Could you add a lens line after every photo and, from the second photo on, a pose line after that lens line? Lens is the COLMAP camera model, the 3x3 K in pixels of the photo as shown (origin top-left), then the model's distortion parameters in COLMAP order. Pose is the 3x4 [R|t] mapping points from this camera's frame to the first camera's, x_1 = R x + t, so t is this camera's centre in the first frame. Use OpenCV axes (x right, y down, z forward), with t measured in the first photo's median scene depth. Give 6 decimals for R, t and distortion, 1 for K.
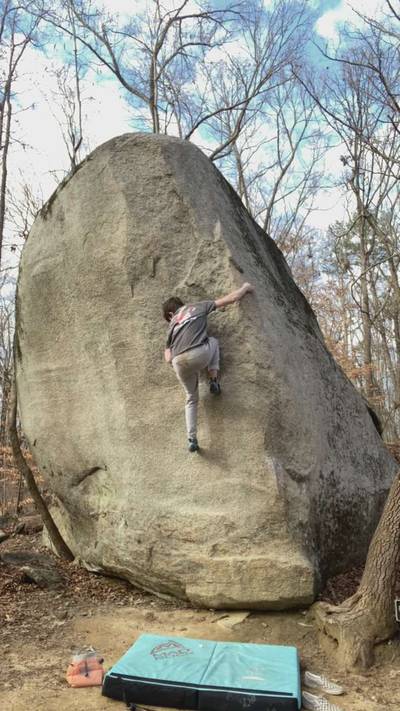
lens RADIAL K [[507.3, 0, 203.2], [0, 507.3, 356.2], [0, 0, 1]] dist [0.045647, -0.003632]
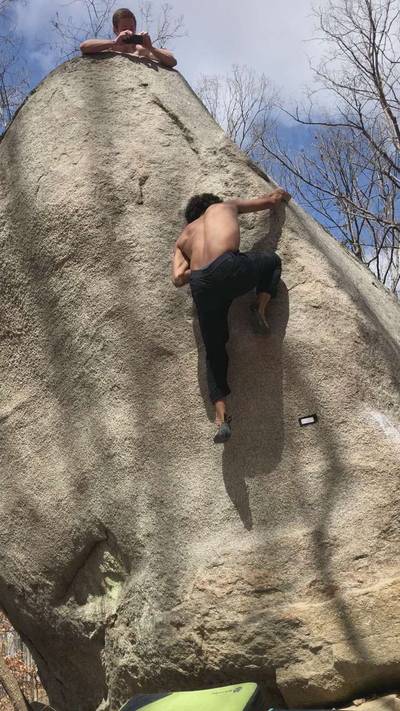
lens RADIAL K [[662.1, 0, 204.9], [0, 662.1, 358.8], [0, 0, 1]] dist [0.043965, 0.000000]
pose [[0.987012, -0.156832, 0.034793, -0.078757], [0.160492, 0.953227, -0.256125, 0.286366], [0.007003, 0.258383, 0.966017, 0.193084]]
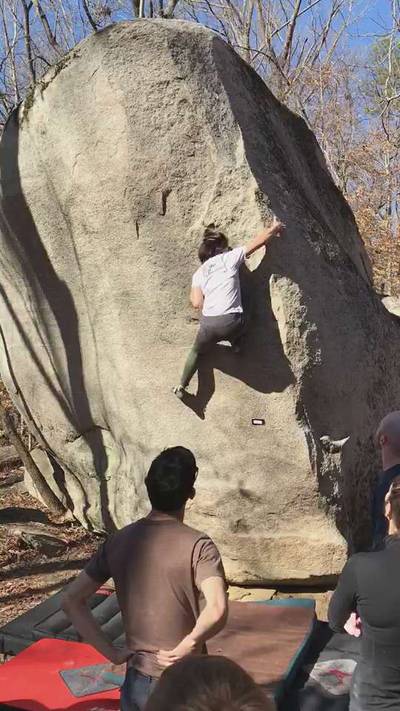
lens RADIAL K [[662.1, 0, 206.7], [0, 662.1, 349.8], [0, 0, 1]] dist [0.043965, 0.000000]
pose [[0.999900, -0.012151, 0.007257, -0.037465], [0.010620, 0.983093, 0.182800, -0.136828], [-0.009356, -0.182704, 0.983123, -0.097799]]
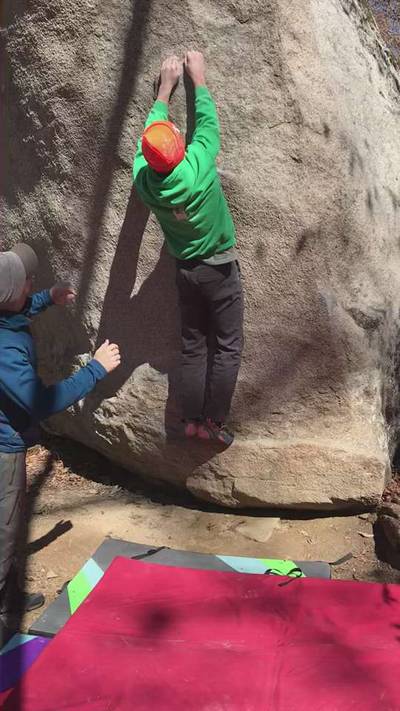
lens RADIAL K [[662.1, 0, 198.5], [0, 662.1, 352.6], [0, 0, 1]] dist [0.043965, 0.000000]
pose [[0.999844, -0.016129, 0.007190, -0.020454], [0.012928, 0.945903, 0.324191, 0.011912], [-0.012030, -0.324048, 0.945964, 0.223012]]
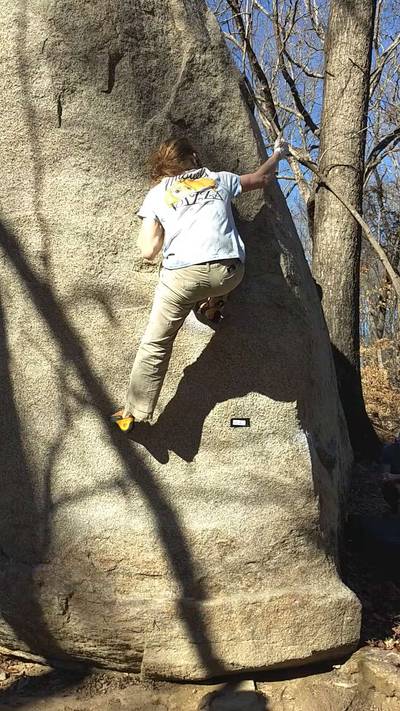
lens RADIAL K [[683.6, 0, 198.5], [0, 683.6, 353.6], [0, 0, 1]] dist [0.088600, 0.000000]
pose [[0.908745, 0.023178, 0.416709, -0.301758], [-0.069101, 0.993032, 0.095460, 0.034186], [-0.411592, -0.115543, 0.904014, 0.295427]]
